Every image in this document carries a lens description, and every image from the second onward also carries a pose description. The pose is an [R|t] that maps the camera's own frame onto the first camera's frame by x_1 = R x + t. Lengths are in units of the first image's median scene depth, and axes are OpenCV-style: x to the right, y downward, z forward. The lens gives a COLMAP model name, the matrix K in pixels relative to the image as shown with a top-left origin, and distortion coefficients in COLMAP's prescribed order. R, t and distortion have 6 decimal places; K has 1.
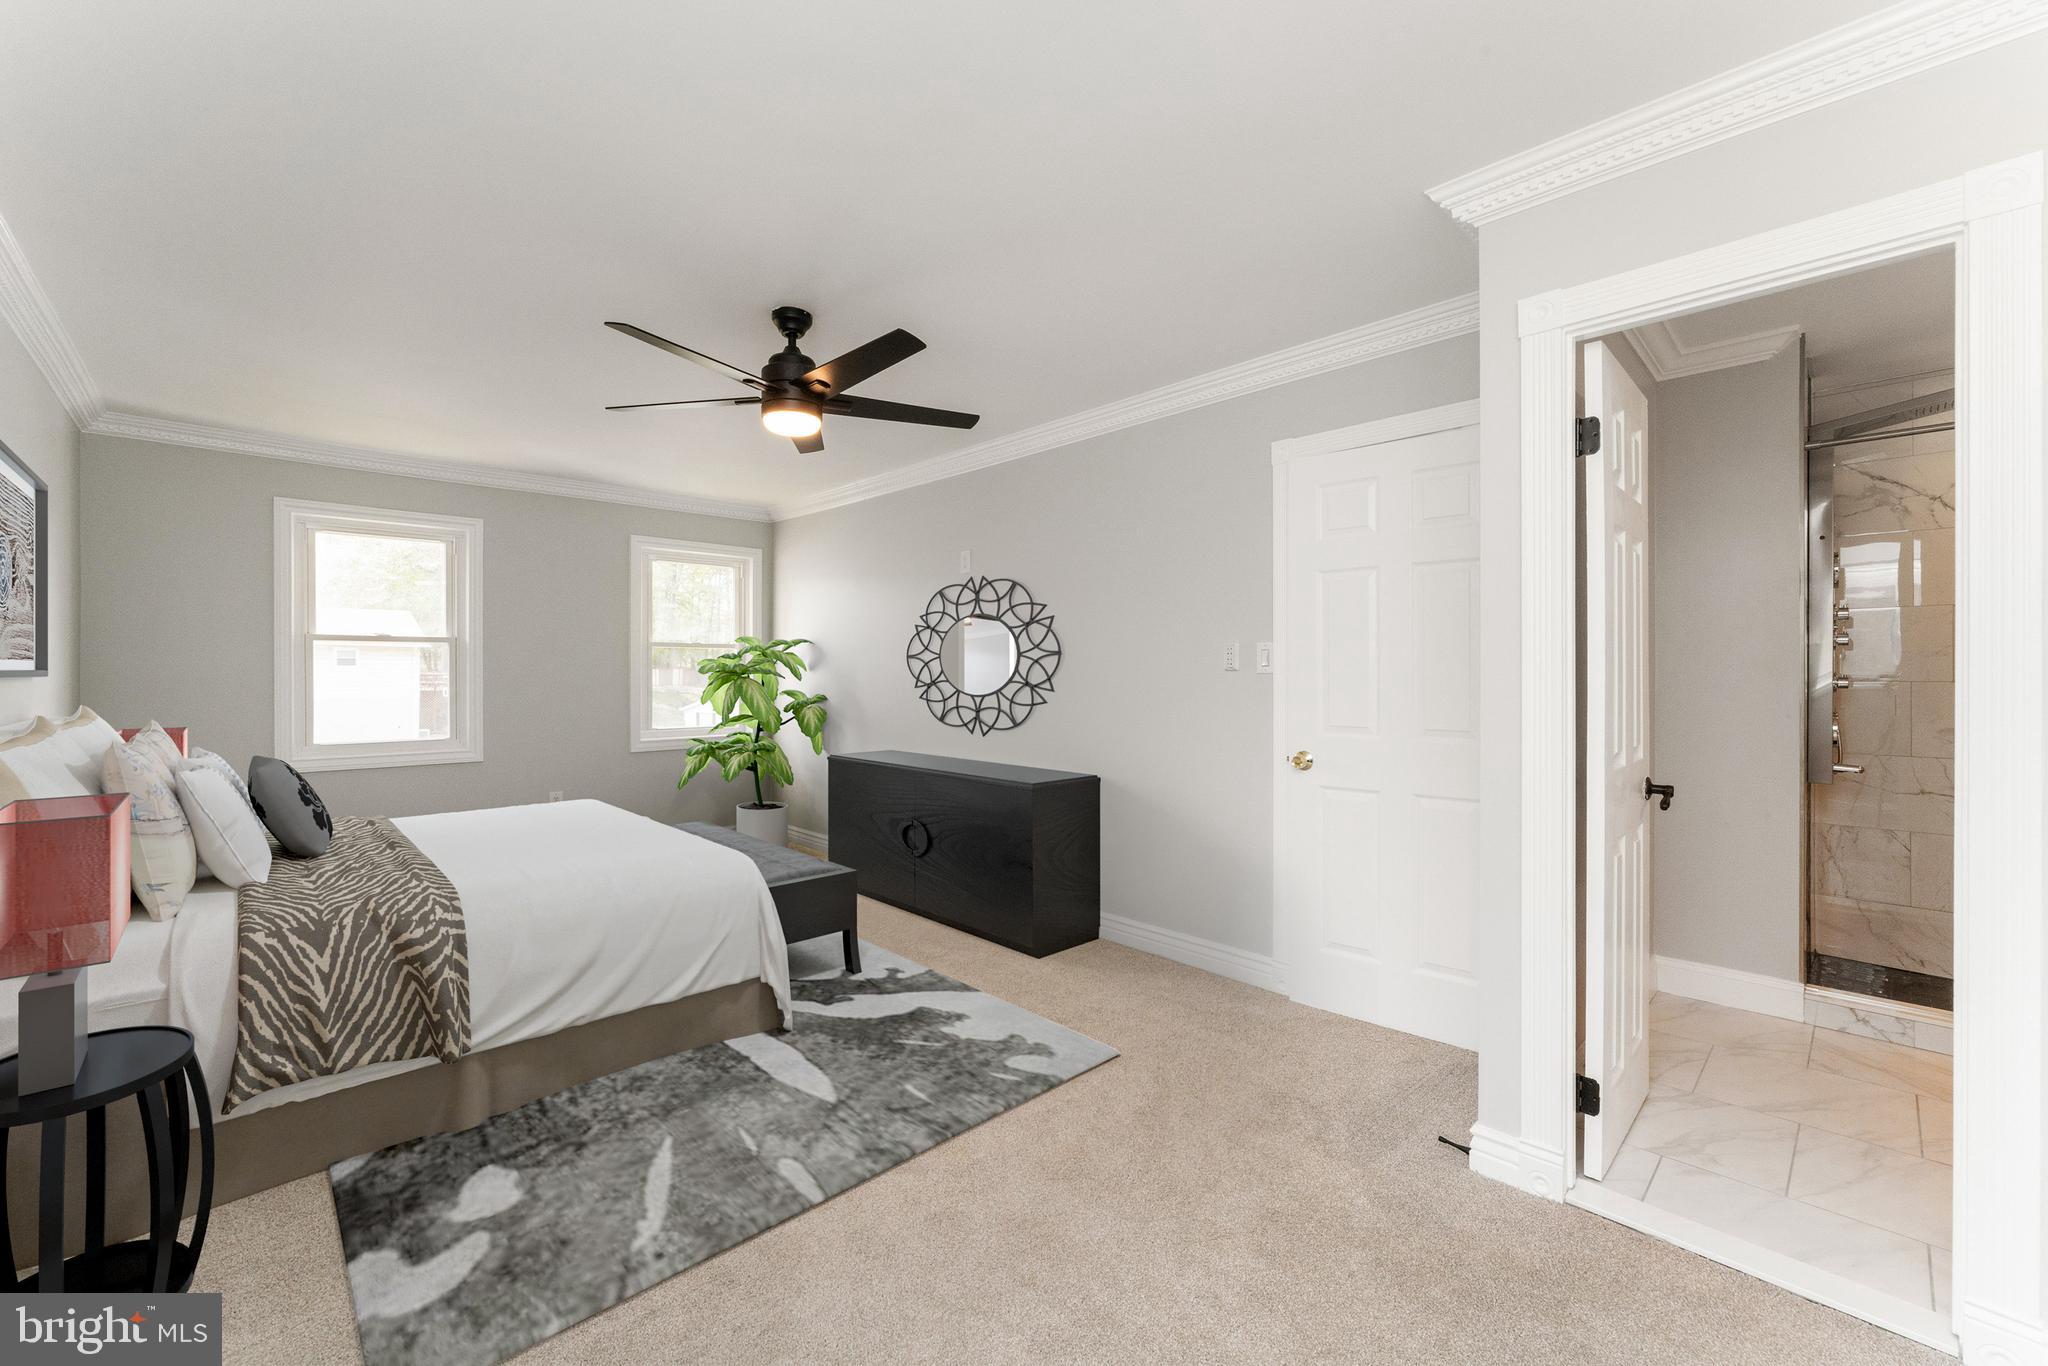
lens RADIAL K [[823.8, 0, 1024.0], [0, 823.8, 683.0], [0, 0, 1]] dist [-0.000907, -0.000028]
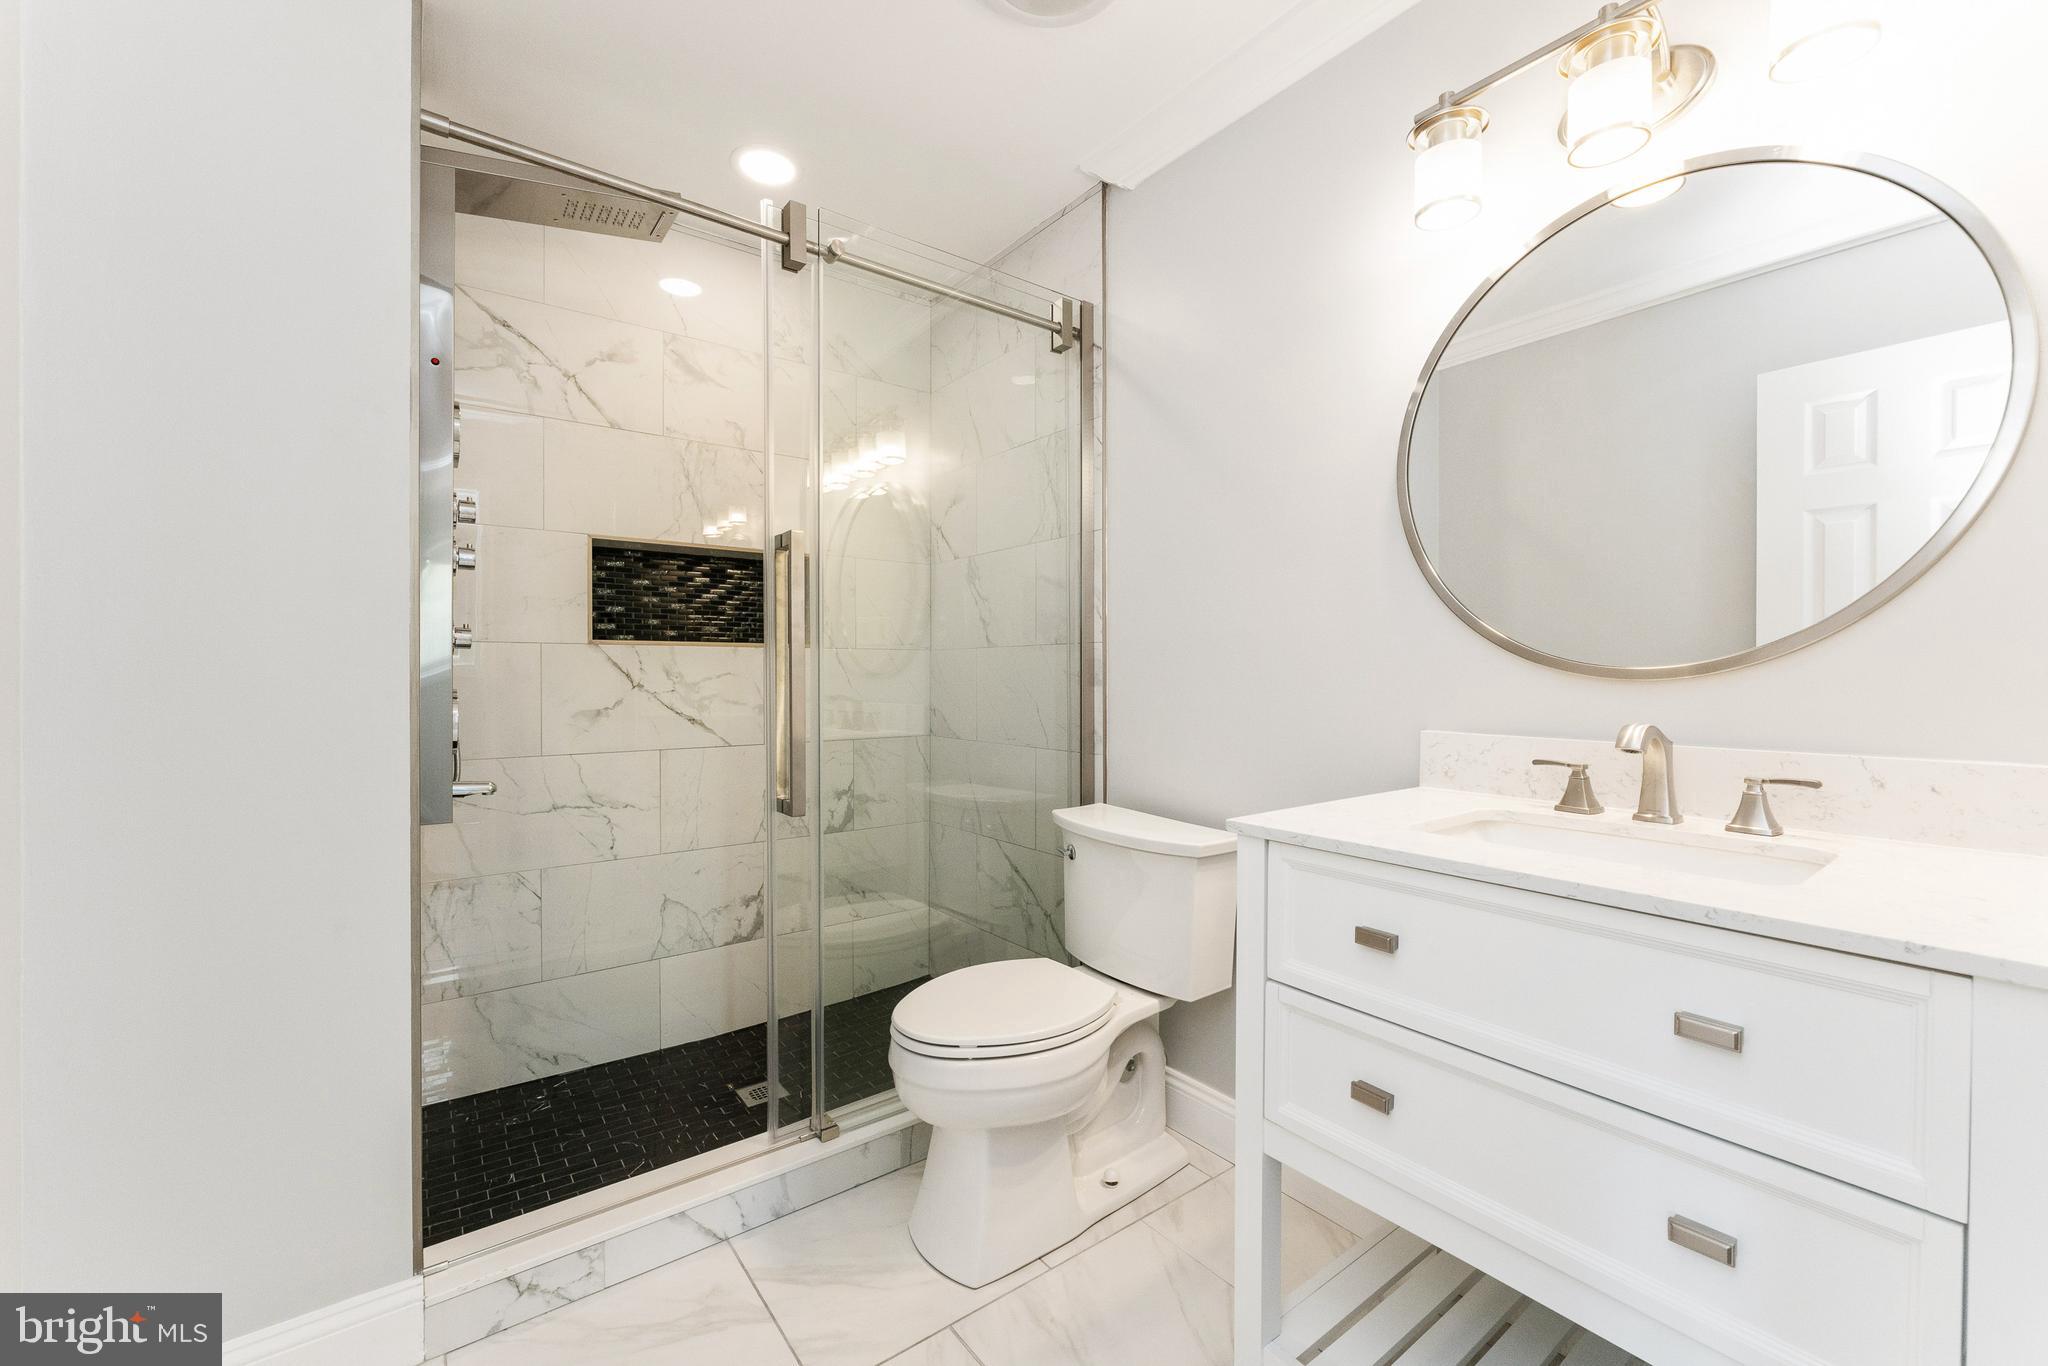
lens RADIAL K [[823.8, 0, 1024.0], [0, 823.8, 683.0], [0, 0, 1]] dist [-0.000907, -0.000028]
pose [[0.118028, -0.003645, 0.993004, 0.477085], [0.000080, 0.999993, 0.003661, 0.028557], [-0.993010, -0.000353, 0.118028, 0.550184]]
